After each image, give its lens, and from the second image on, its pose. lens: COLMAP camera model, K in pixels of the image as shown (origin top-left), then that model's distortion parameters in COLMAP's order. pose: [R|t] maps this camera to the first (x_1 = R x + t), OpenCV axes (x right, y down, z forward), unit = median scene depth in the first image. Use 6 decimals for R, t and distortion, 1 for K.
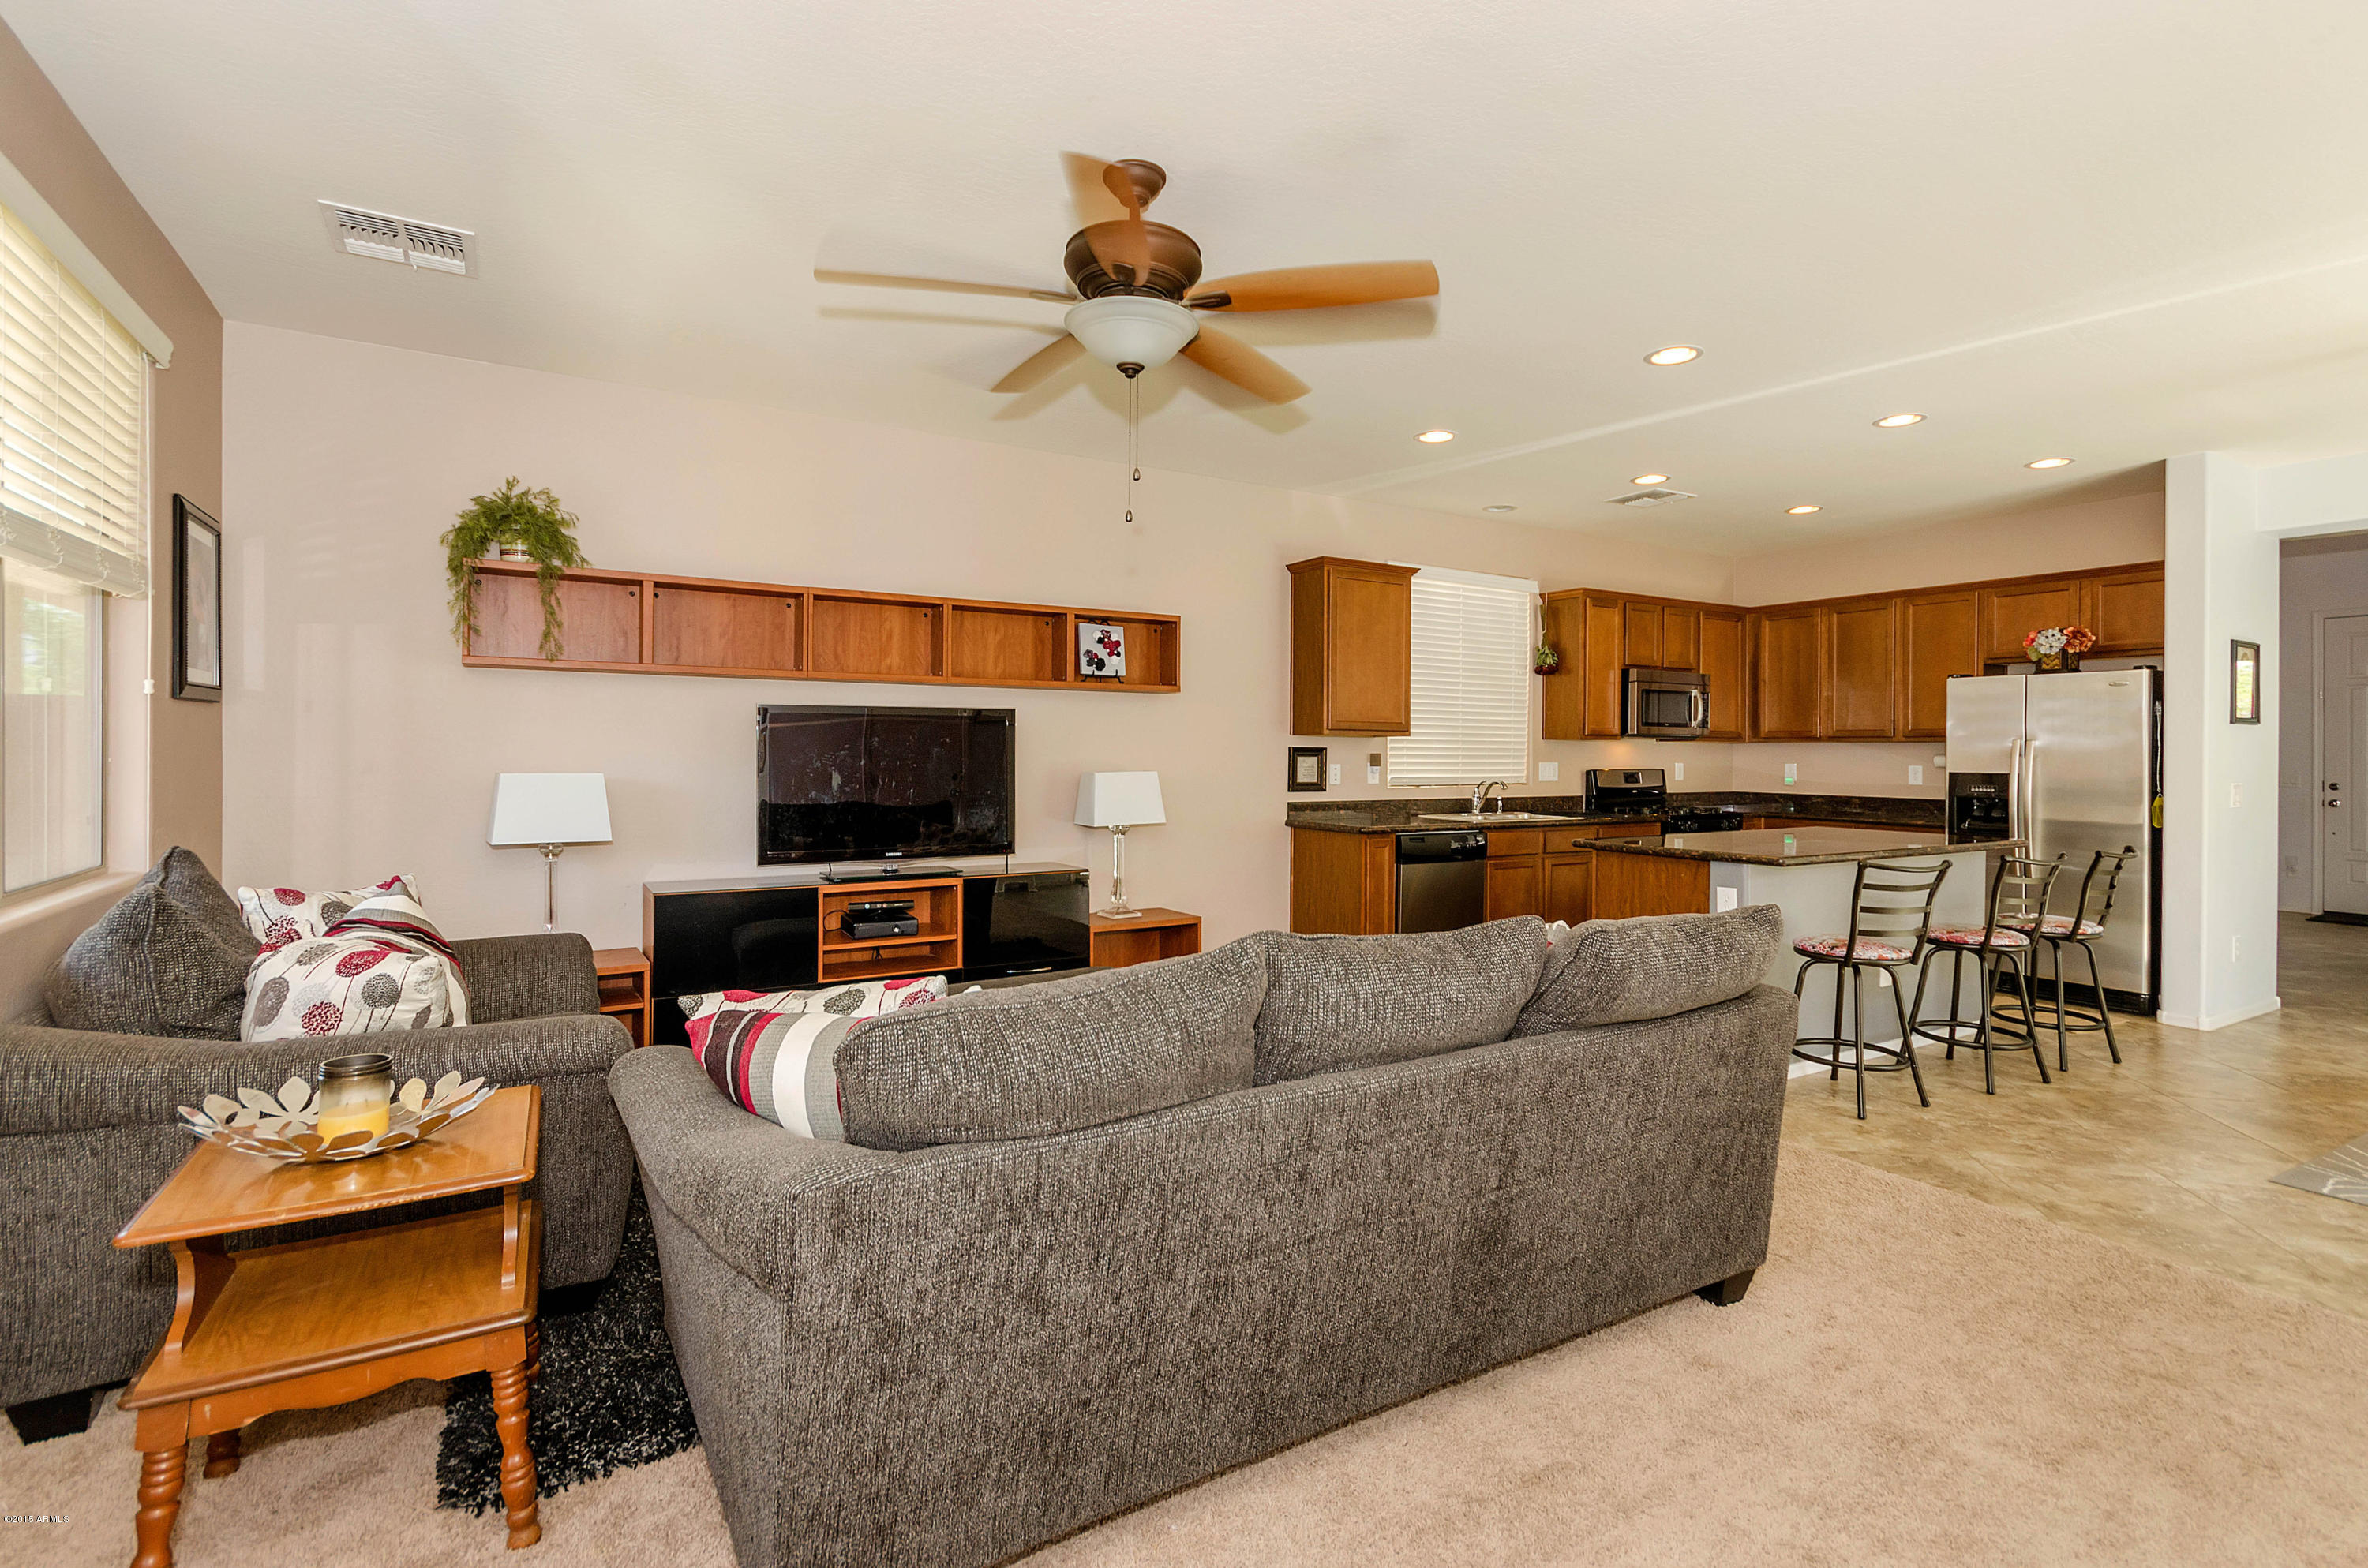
lens RADIAL K [[1097.6, 0, 1192.1], [0, 1097.6, 742.4], [0, 0, 1]] dist [0.011220, 0.000368]
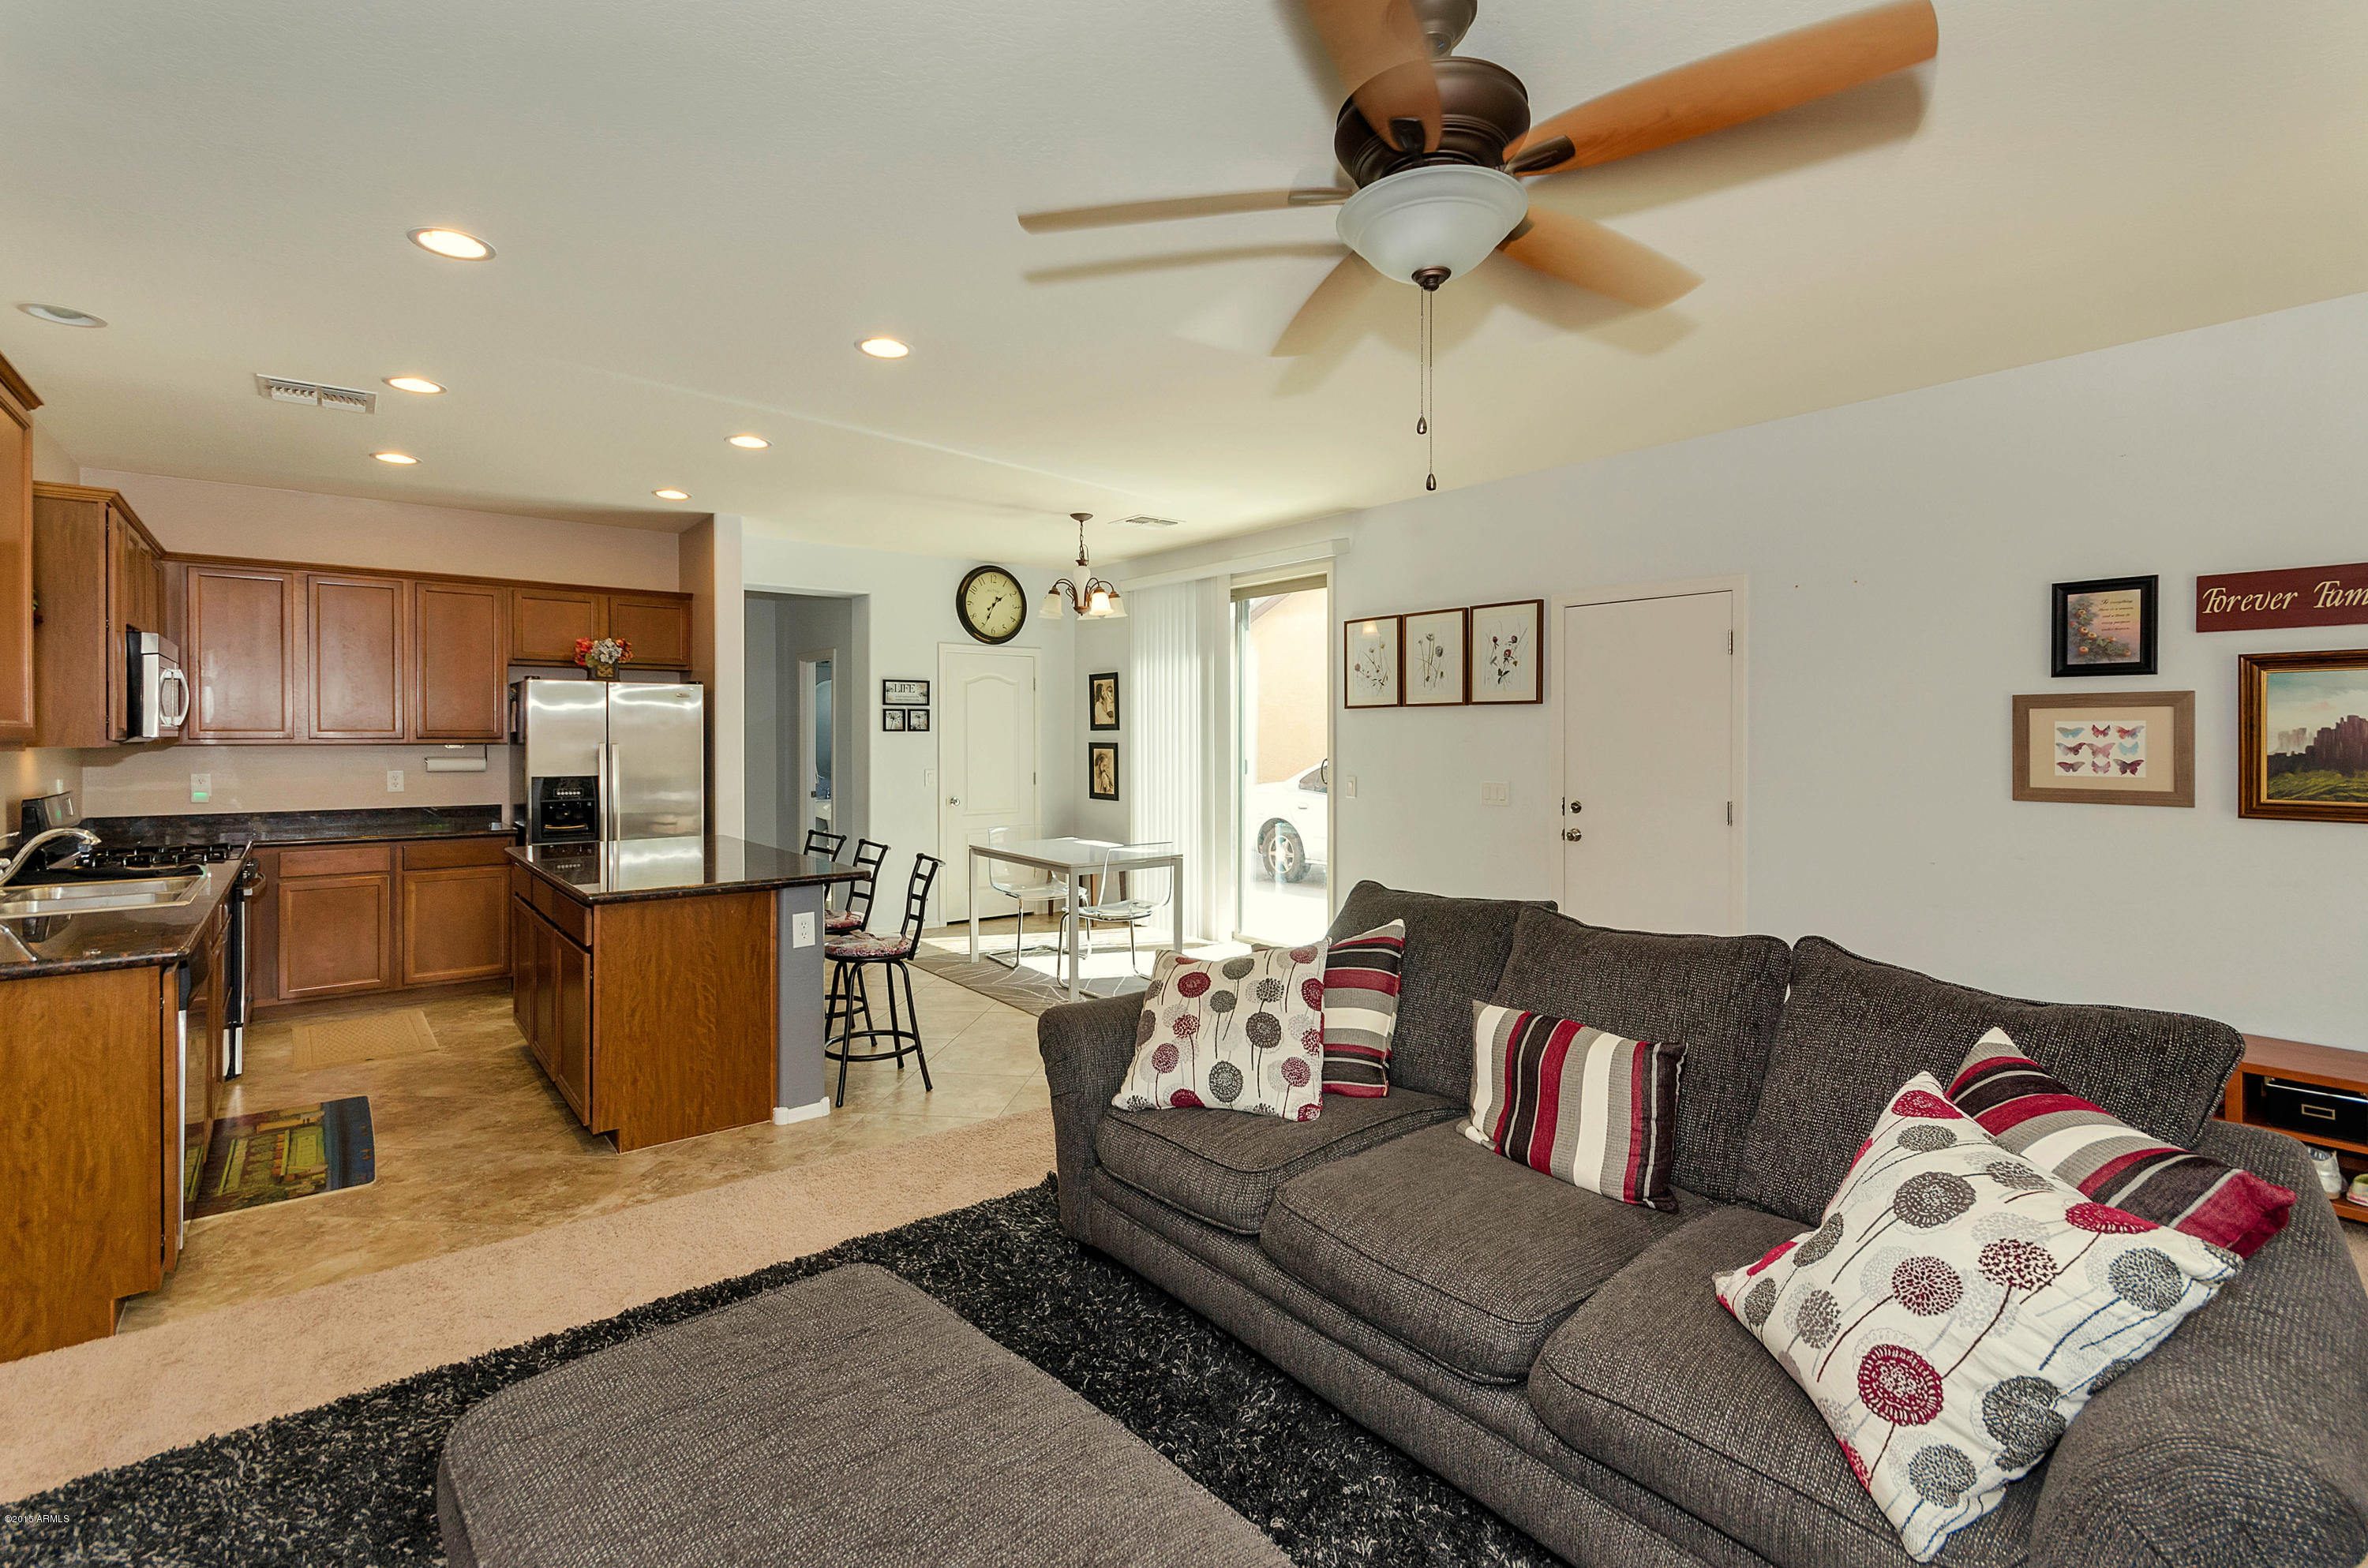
lens RADIAL K [[1114.0, 0, 1144.8], [0, 1114.0, 747.7], [0, 0, 1]] dist [0.028588, 0.000658]
pose [[-0.093558, -0.016775, 0.995473, -0.338624], [-0.005908, 0.999850, 0.016293, -0.017869], [-0.995596, -0.004357, -0.093643, 0.561761]]
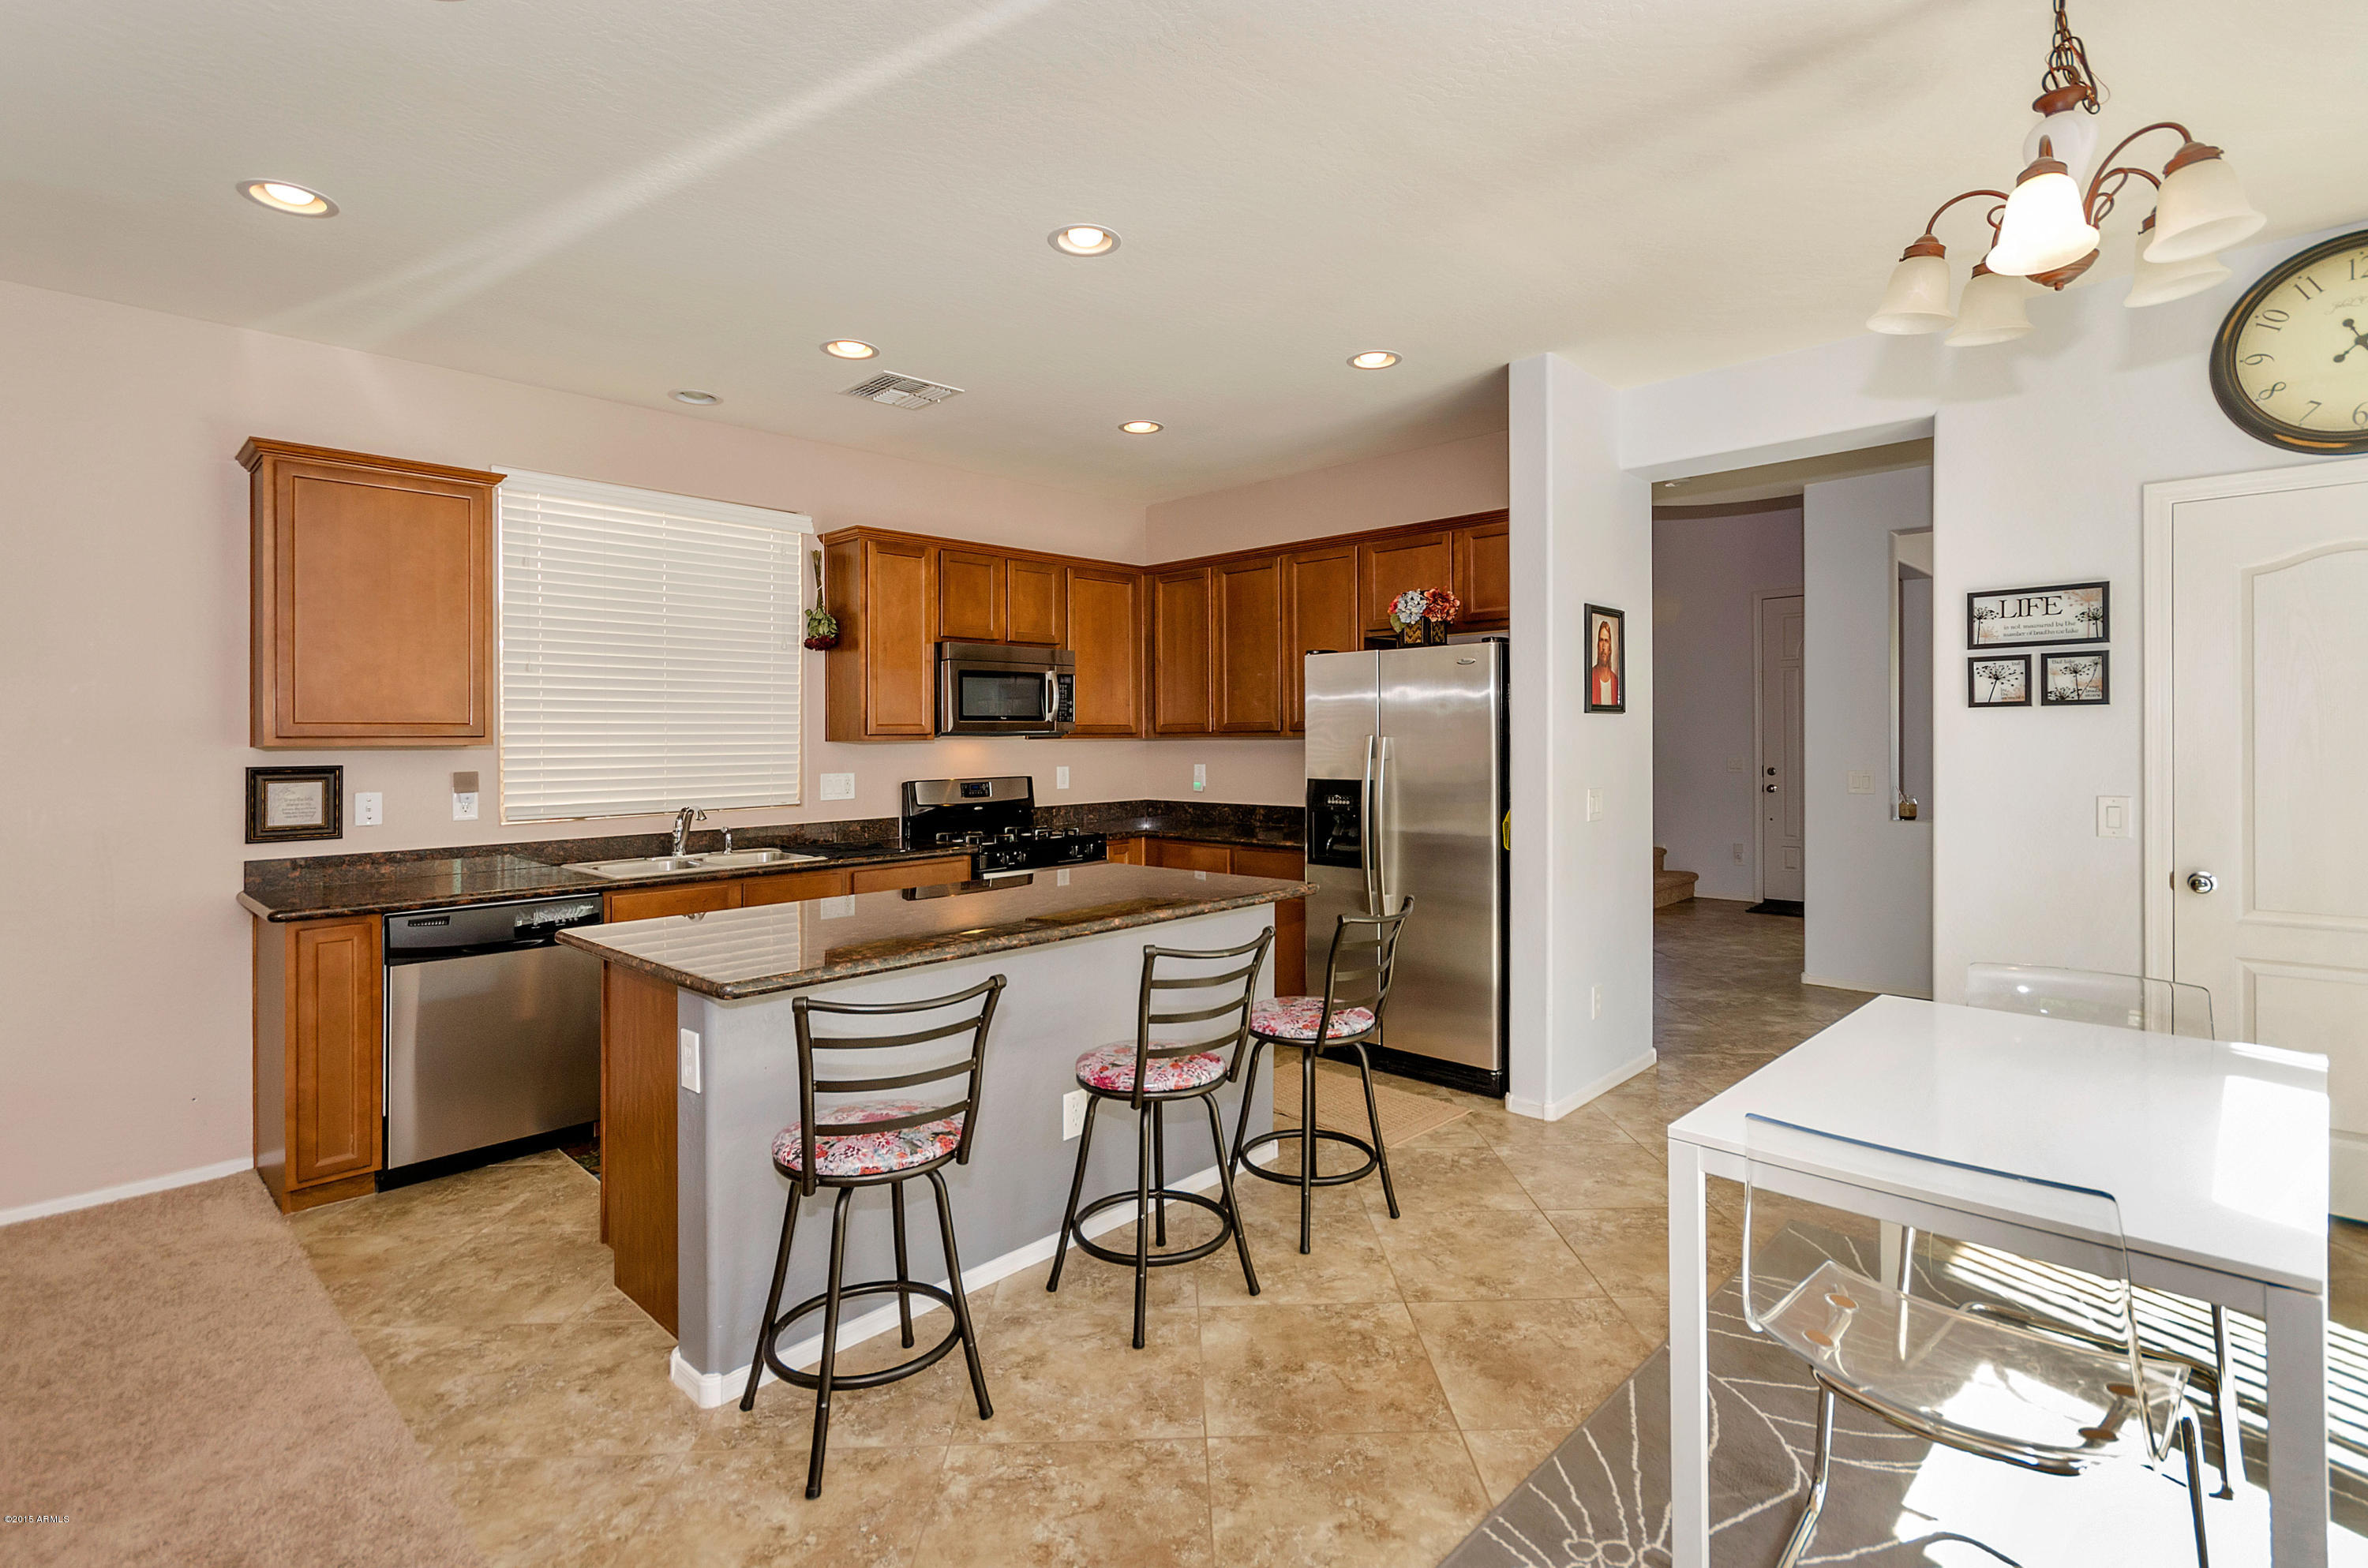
lens RADIAL K [[1097.6, 0, 1192.1], [0, 1097.6, 742.4], [0, 0, 1]] dist [0.011220, 0.000368]
pose [[0.964374, -0.017628, 0.263954, 0.410321], [0.014609, 0.999804, 0.013399, -0.009279], [-0.264138, -0.009065, 0.964442, 0.291196]]
